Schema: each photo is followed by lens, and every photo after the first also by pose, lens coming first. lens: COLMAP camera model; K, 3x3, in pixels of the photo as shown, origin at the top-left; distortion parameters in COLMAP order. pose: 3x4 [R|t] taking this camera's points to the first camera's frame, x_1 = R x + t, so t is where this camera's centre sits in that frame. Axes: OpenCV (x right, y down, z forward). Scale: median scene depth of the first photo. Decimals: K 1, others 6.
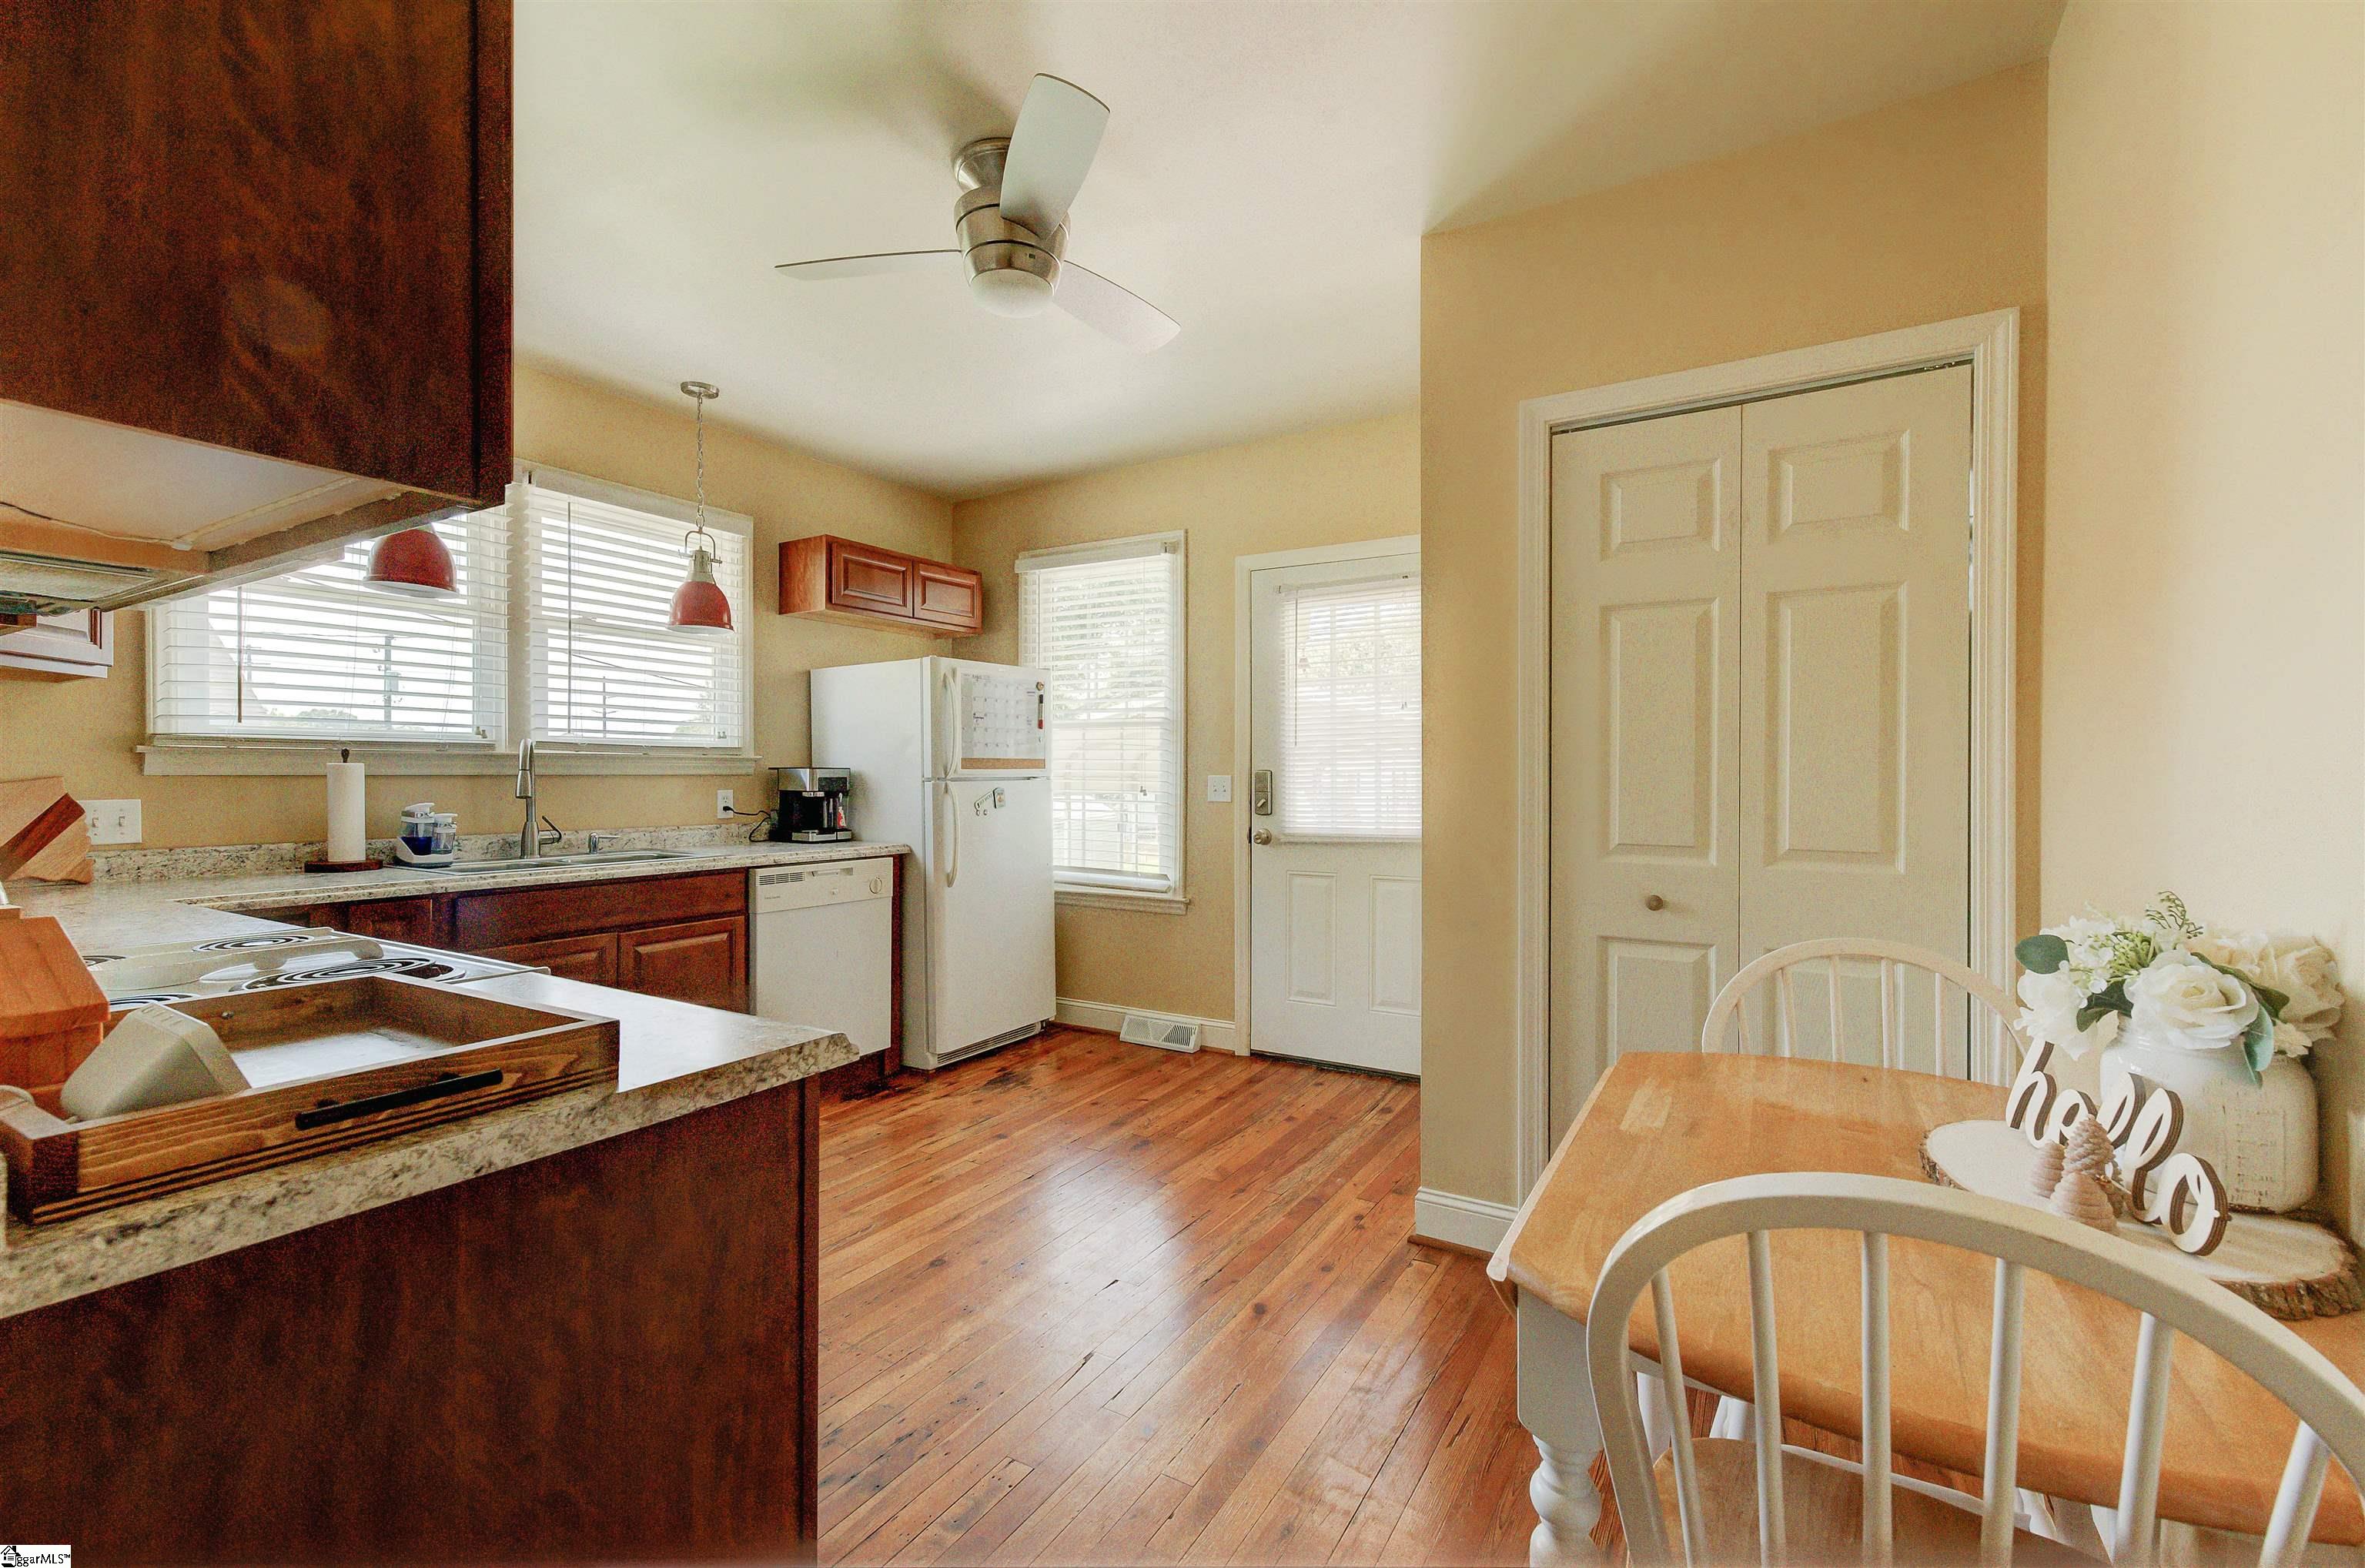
lens RADIAL K [[1013.5, 0, 1182.5], [0, 1013.5, 784.0], [0, 0, 1]] dist [0.001079, 0.000131]
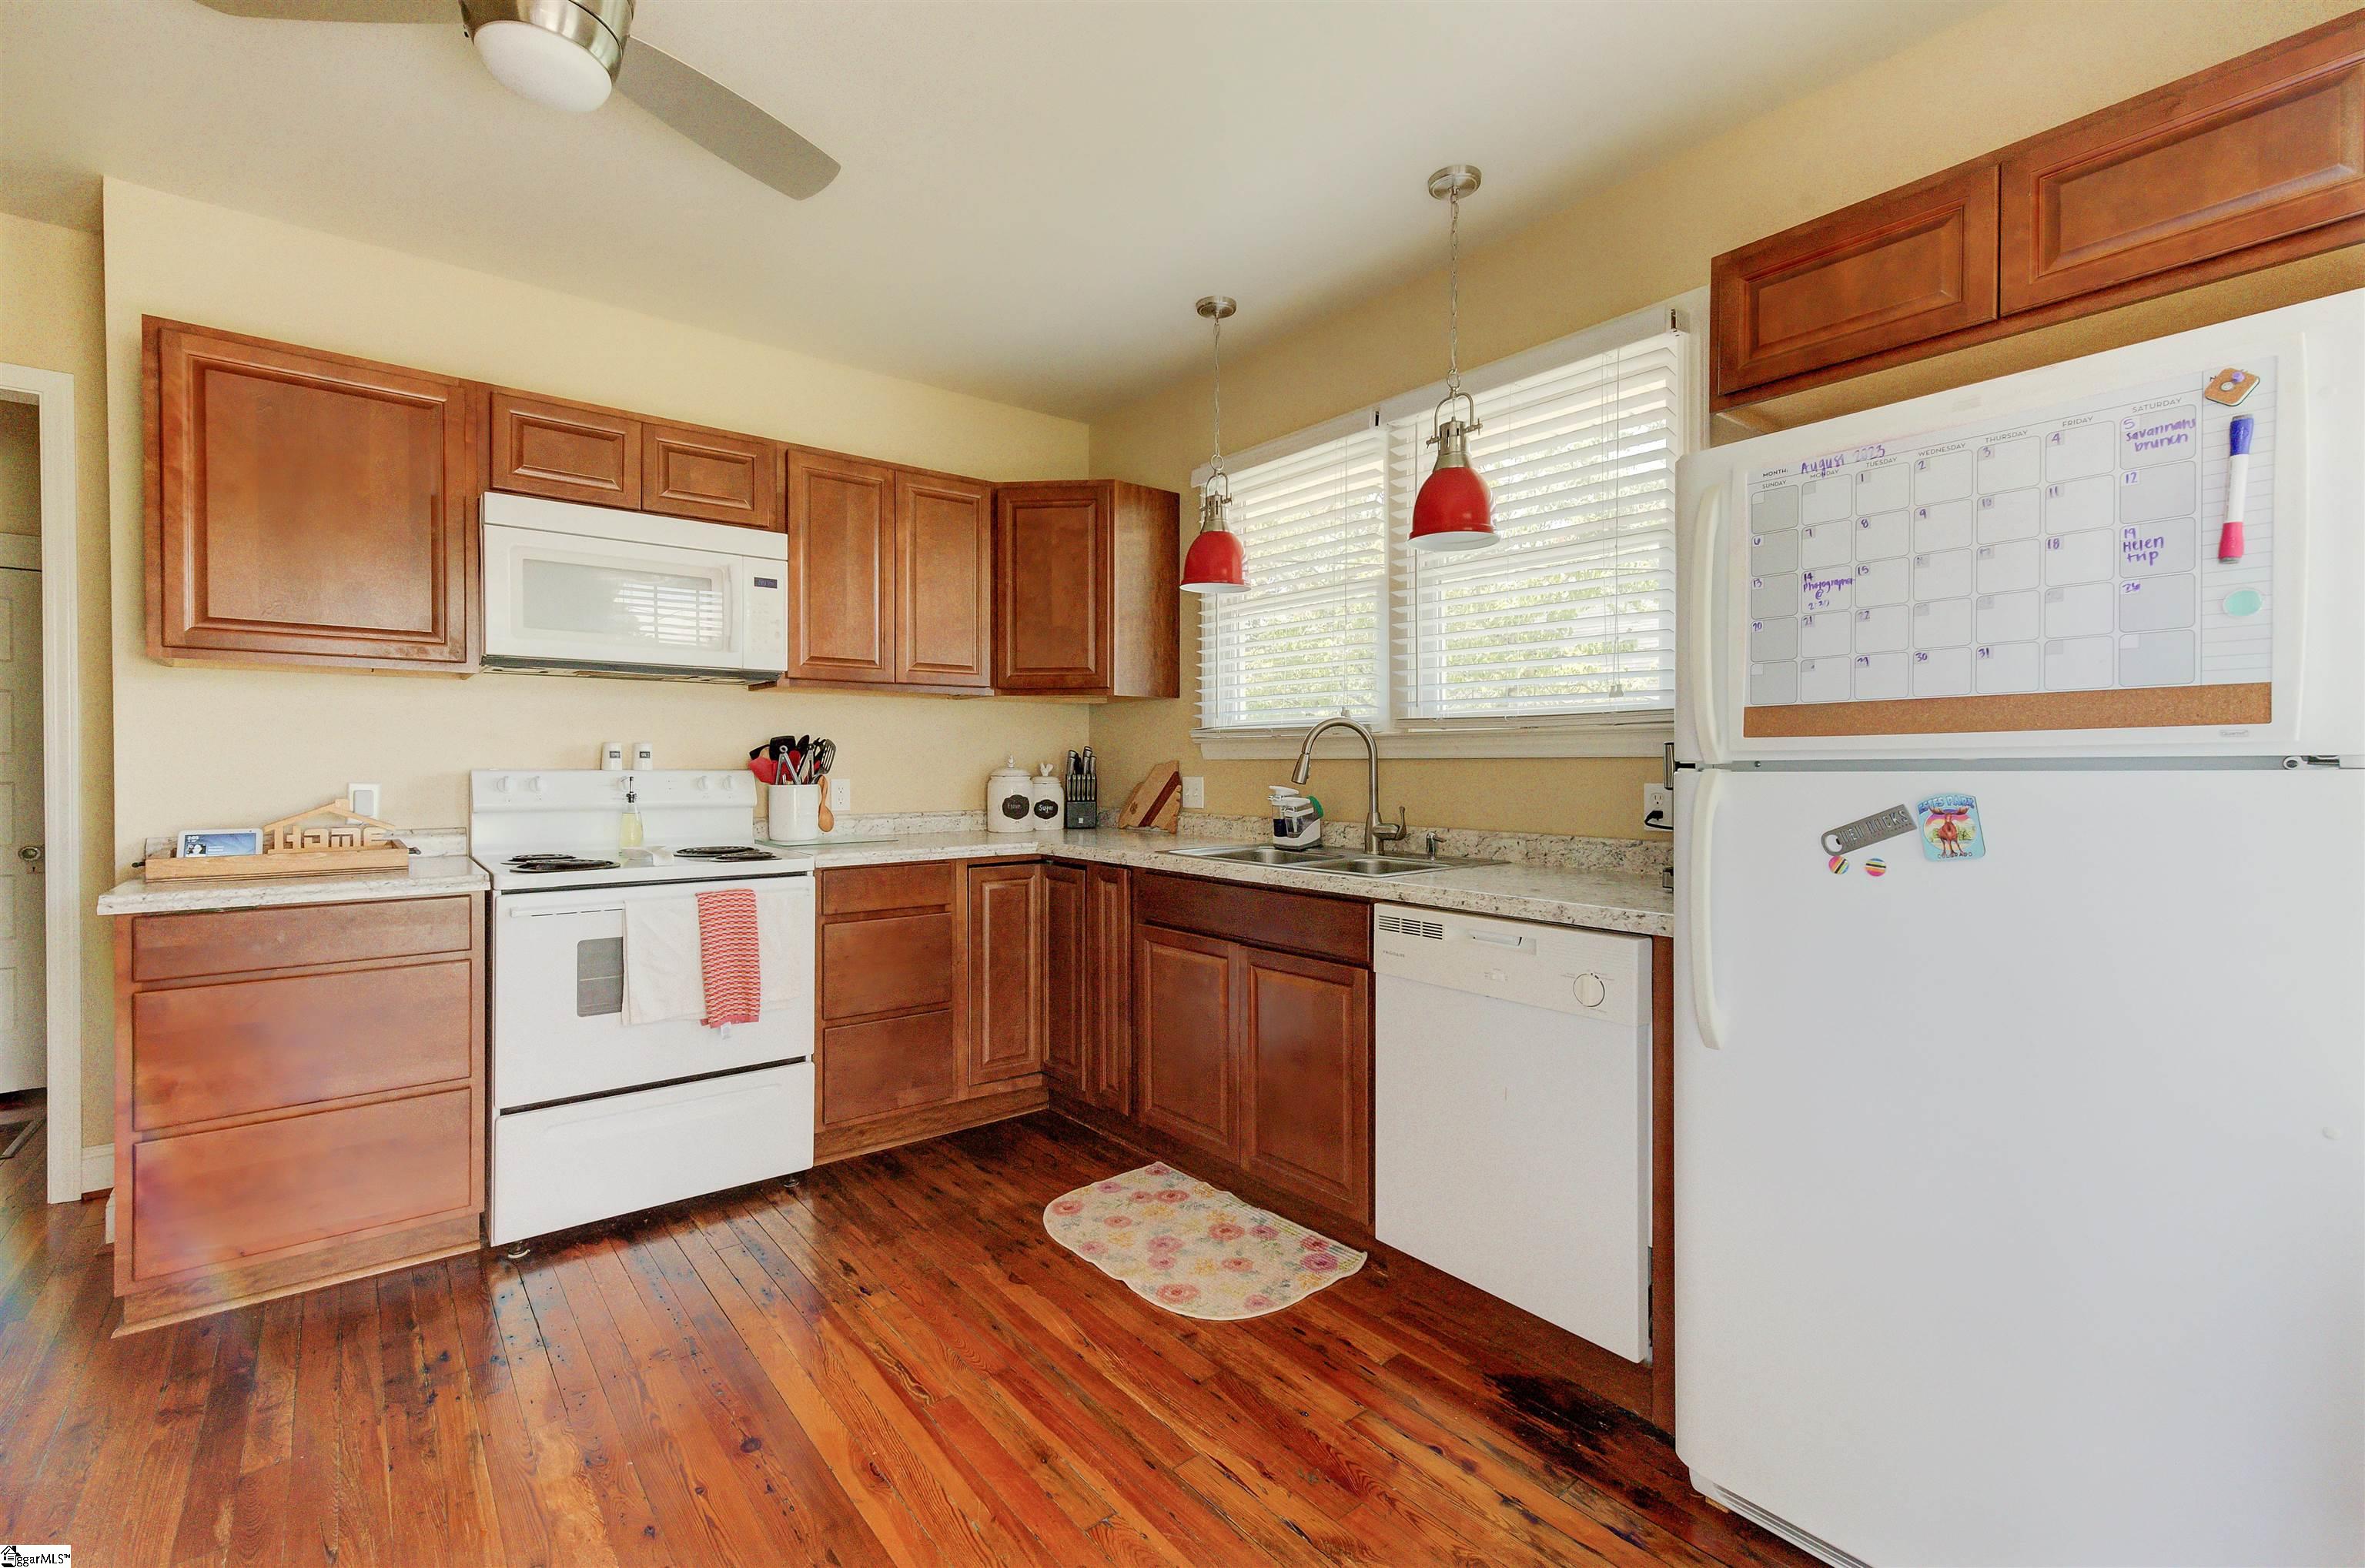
lens RADIAL K [[1013.5, 0, 1182.5], [0, 1013.5, 784.0], [0, 0, 1]] dist [0.001079, 0.000131]
pose [[-0.338433, 0.017406, -0.940830, 0.220257], [-0.012301, 0.999662, 0.022919, -0.004822], [0.940910, 0.019329, -0.338104, 1.071667]]
